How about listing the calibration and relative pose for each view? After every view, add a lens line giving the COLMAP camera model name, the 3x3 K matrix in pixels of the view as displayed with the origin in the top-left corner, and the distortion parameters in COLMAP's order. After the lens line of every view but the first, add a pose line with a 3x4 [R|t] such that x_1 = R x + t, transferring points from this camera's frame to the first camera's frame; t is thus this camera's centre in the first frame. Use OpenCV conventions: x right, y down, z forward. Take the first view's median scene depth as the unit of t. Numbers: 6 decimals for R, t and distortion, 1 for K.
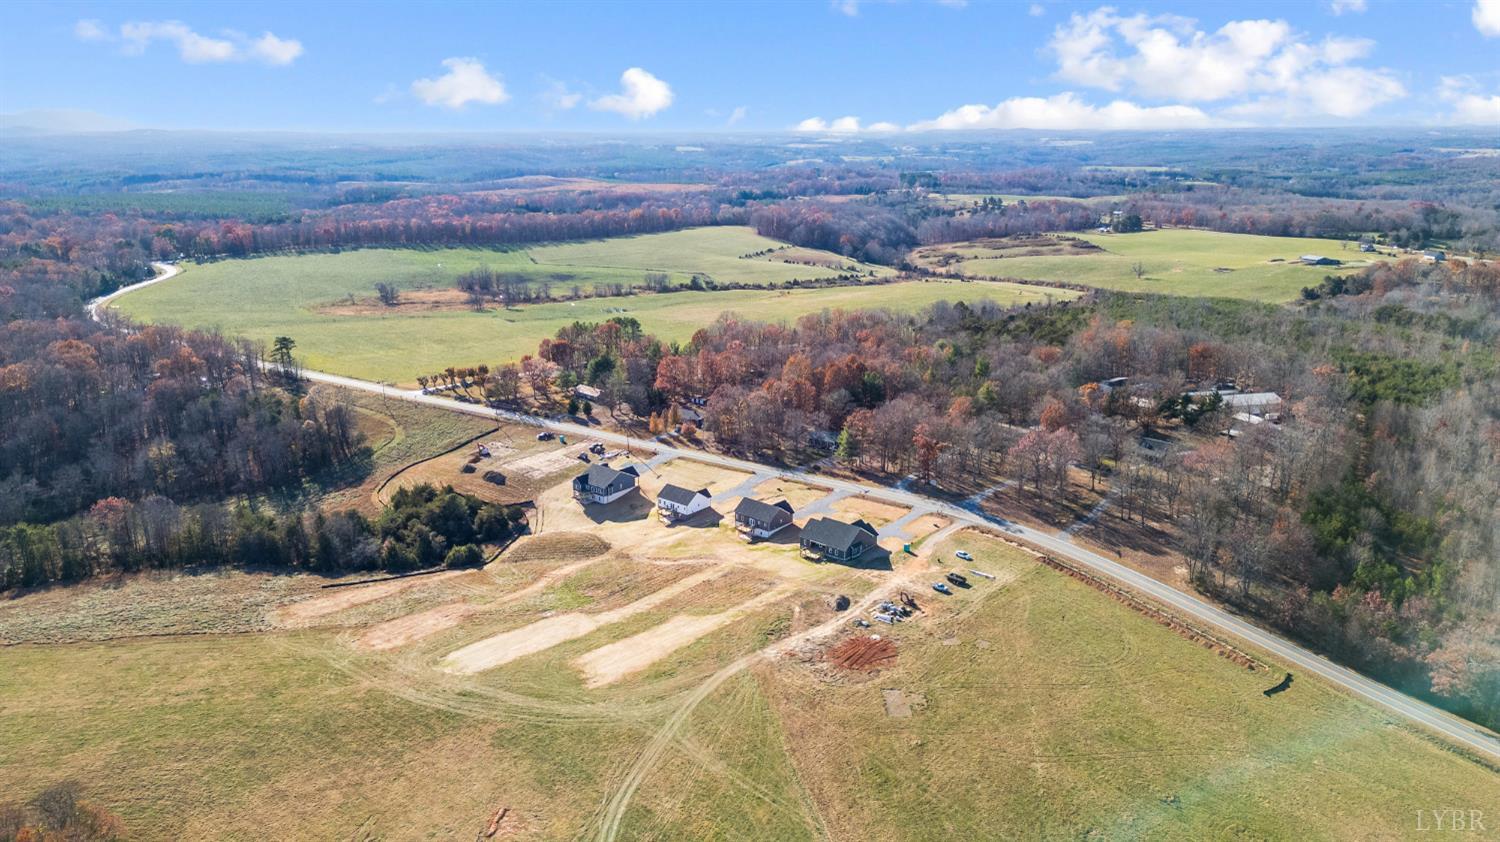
lens RADIAL K [[1084.9, 0, 750.0], [0, 1084.9, 421.0], [0, 0, 1]] dist [0.099213, -0.111709]
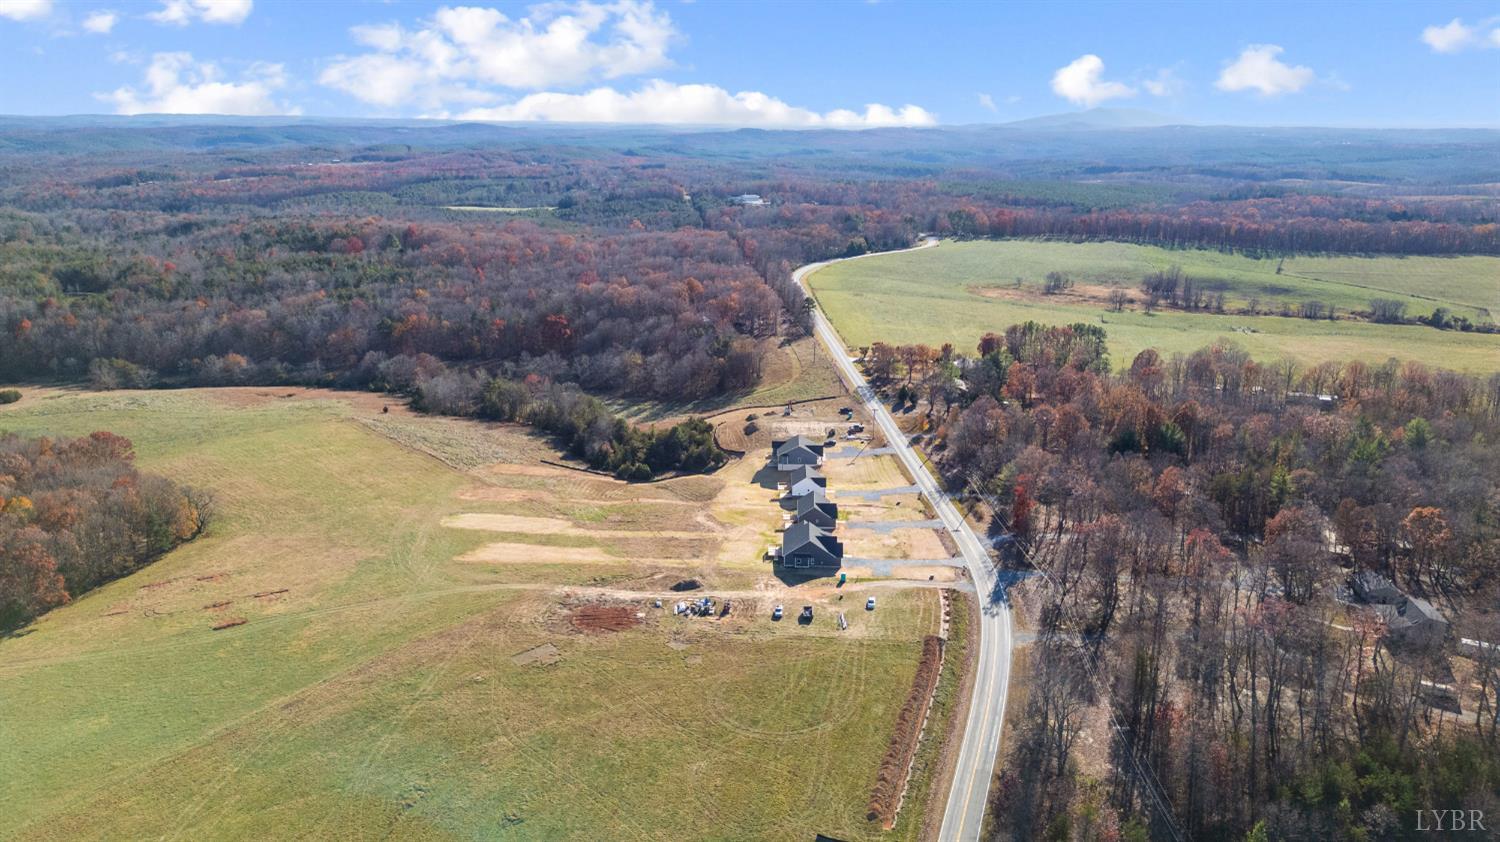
lens RADIAL K [[1084.9, 0, 750.0], [0, 1084.9, 421.0], [0, 0, 1]] dist [0.099213, -0.111709]
pose [[0.598191, 0.216832, -0.771460, 0.285373], [-0.214035, 0.970954, 0.106940, -0.034367], [0.772241, 0.101149, 0.627226, 0.127411]]
